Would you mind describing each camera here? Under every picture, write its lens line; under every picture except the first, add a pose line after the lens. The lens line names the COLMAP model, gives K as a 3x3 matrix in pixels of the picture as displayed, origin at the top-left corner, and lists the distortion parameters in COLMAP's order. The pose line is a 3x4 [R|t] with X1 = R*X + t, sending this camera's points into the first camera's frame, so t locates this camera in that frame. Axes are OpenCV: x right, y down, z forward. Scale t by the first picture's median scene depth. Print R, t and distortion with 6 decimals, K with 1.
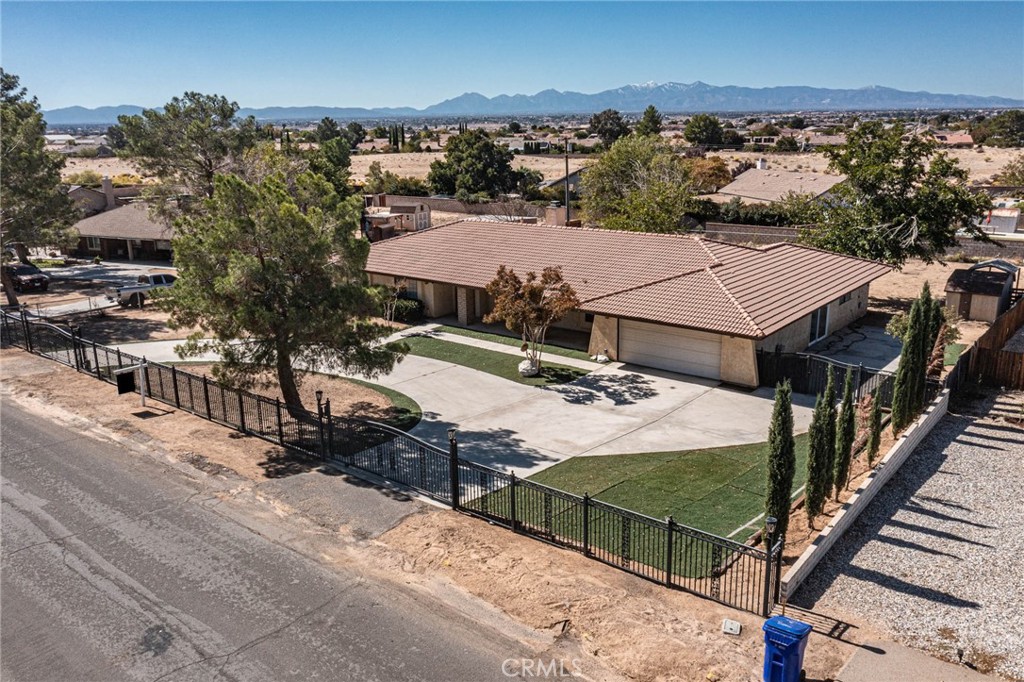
lens RADIAL K [[801.3, 0, 512.0], [0, 801.3, 341.0], [0, 0, 1]] dist [-0.010365, 0.006157]
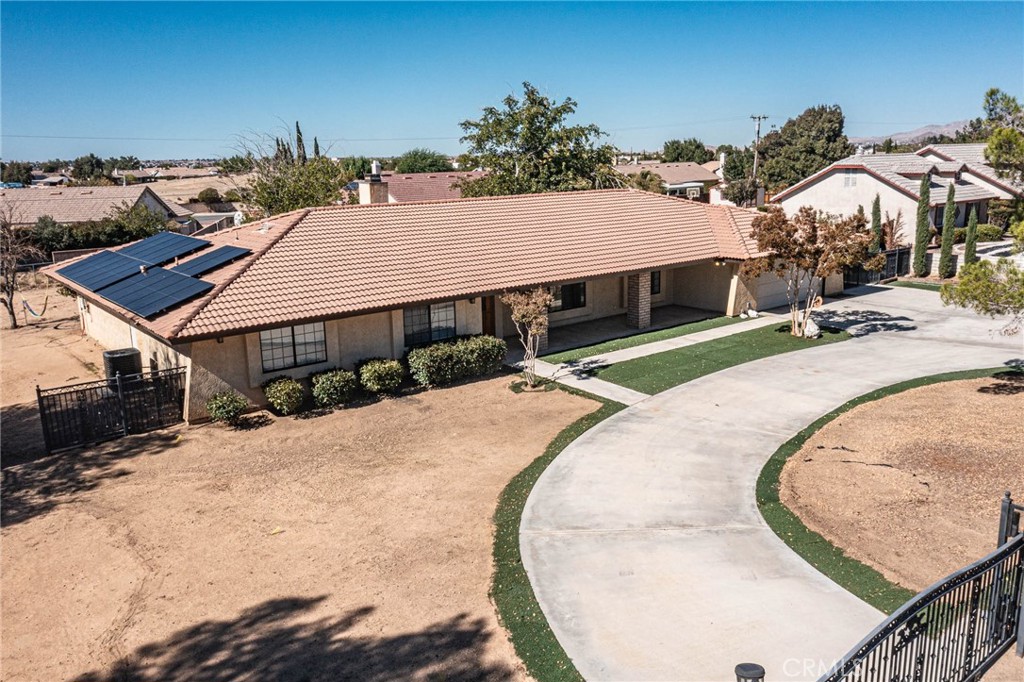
lens RADIAL K [[801.3, 0, 512.0], [0, 801.3, 341.0], [0, 0, 1]] dist [-0.010365, 0.006157]
pose [[0.213827, -0.213052, 0.953356, -0.832109], [0.266416, 0.951651, 0.152916, -0.161836], [-0.939841, 0.221292, 0.260249, 1.063070]]
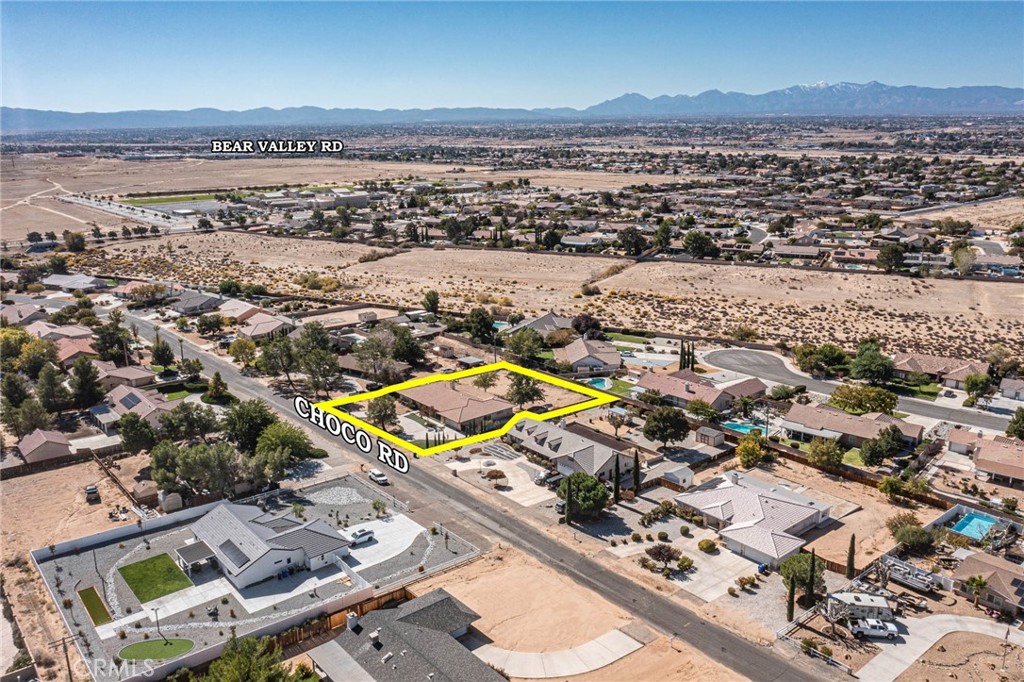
lens RADIAL K [[801.3, 0, 512.0], [0, 801.3, 341.0], [0, 0, 1]] dist [-0.010365, 0.006157]
pose [[0.981657, 0.053853, -0.182891, 1.558032], [-0.053645, 0.998542, 0.006087, -0.593875], [0.182953, 0.003836, 0.983114, -4.263797]]
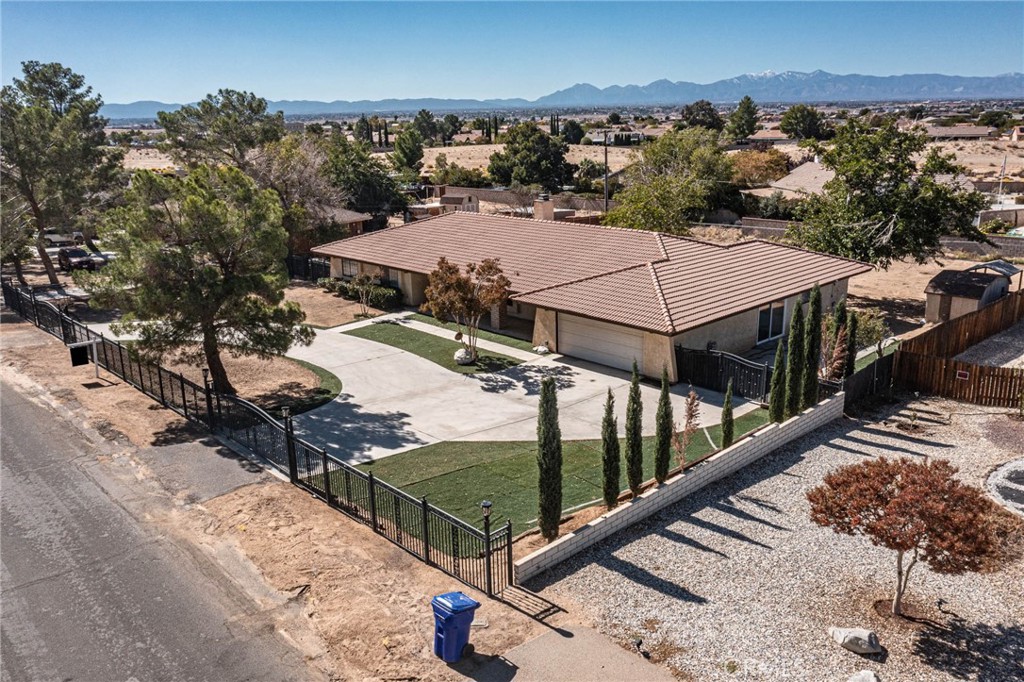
lens RADIAL K [[796.4, 0, 512.0], [0, 796.4, 341.0], [0, 0, 1]] dist [-0.011356, 0.001667]
pose [[0.991120, 0.032835, -0.128856, 0.212584], [-0.031267, 0.999411, 0.014174, -0.002619], [0.129246, -0.010020, 0.991562, -0.013466]]
